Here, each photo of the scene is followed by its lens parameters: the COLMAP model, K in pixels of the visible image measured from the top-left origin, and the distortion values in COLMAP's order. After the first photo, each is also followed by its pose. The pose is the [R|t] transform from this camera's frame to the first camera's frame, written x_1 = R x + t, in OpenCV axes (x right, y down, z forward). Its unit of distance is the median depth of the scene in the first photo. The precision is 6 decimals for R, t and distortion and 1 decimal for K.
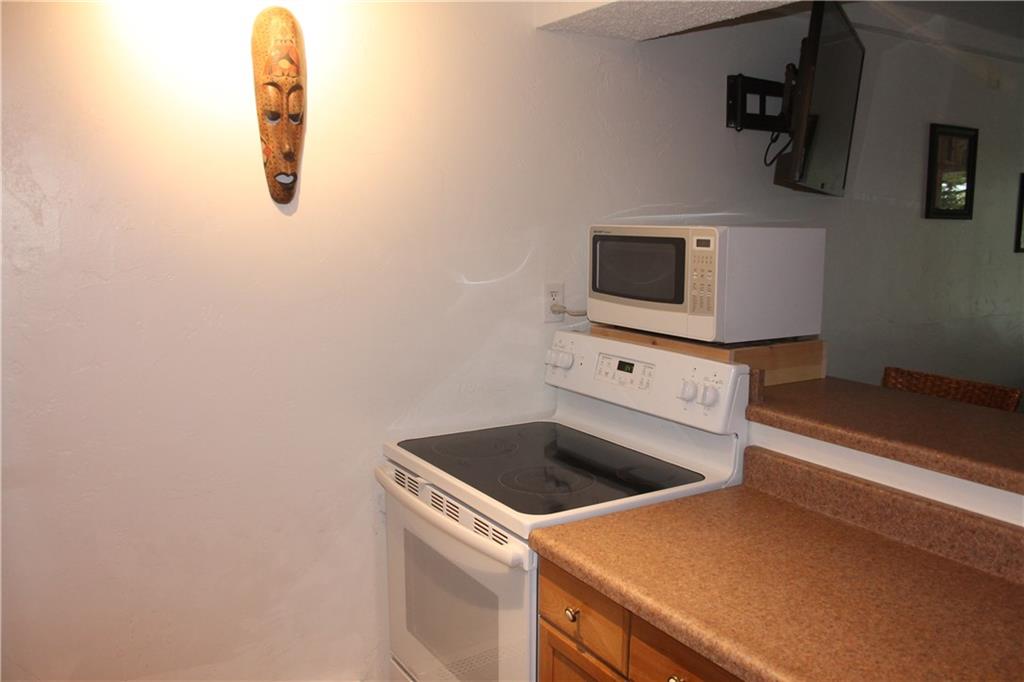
lens RADIAL K [[855.8, 0, 519.3], [0, 855.8, 343.7], [0, 0, 1]] dist [-0.144106, 0.117481]
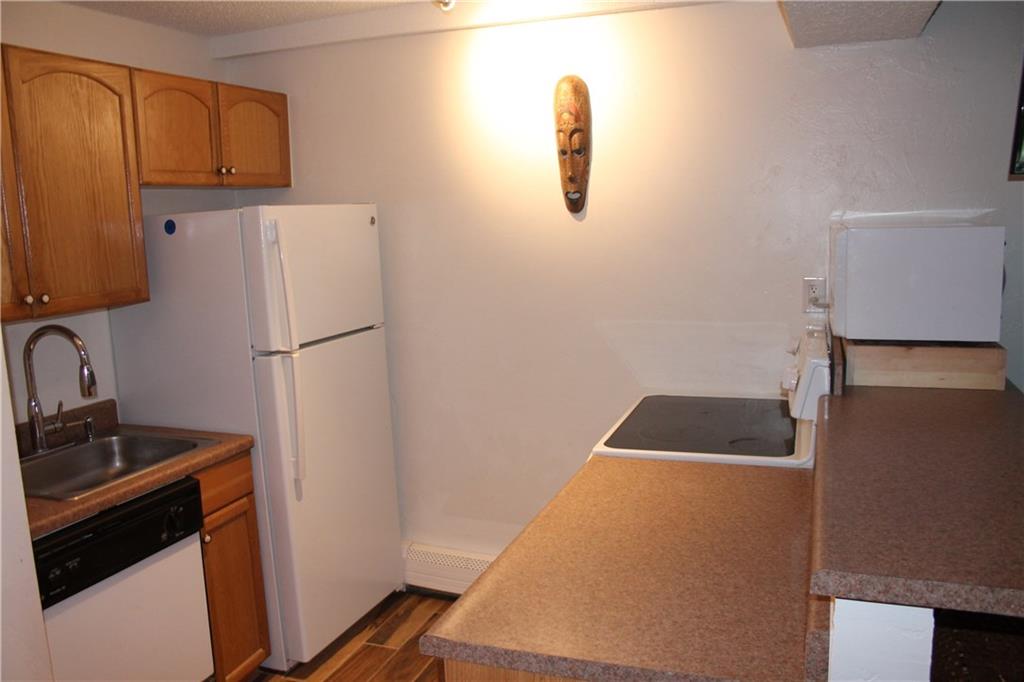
lens RADIAL K [[855.8, 0, 509.4], [0, 855.8, 345.3], [0, 0, 1]] dist [-0.144106, 0.117481]
pose [[0.618680, 0.092401, -0.780190, 0.925079], [-0.076819, 0.995416, 0.056975, -0.022063], [0.781878, 0.024683, 0.622942, 0.037203]]
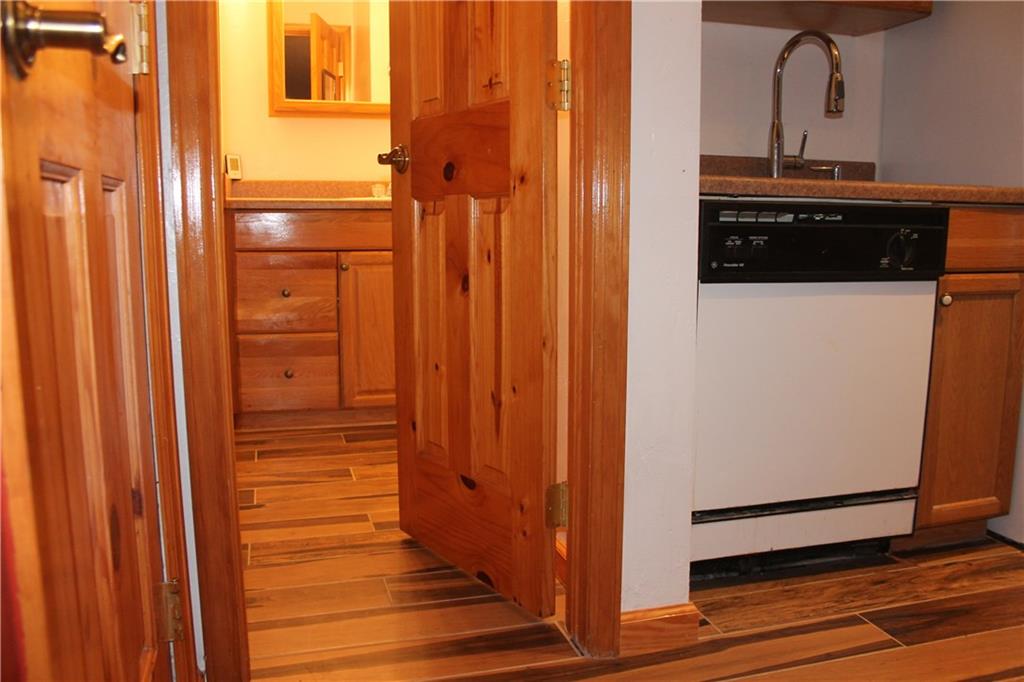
lens RADIAL K [[855.8, 0, 513.9], [0, 855.8, 344.0], [0, 0, 1]] dist [-0.144106, 0.117481]
pose [[-0.258529, 0.129299, -0.957311, 0.669779], [-0.153820, 0.972847, 0.172938, 0.374858], [0.953678, 0.191963, -0.231621, 0.260302]]
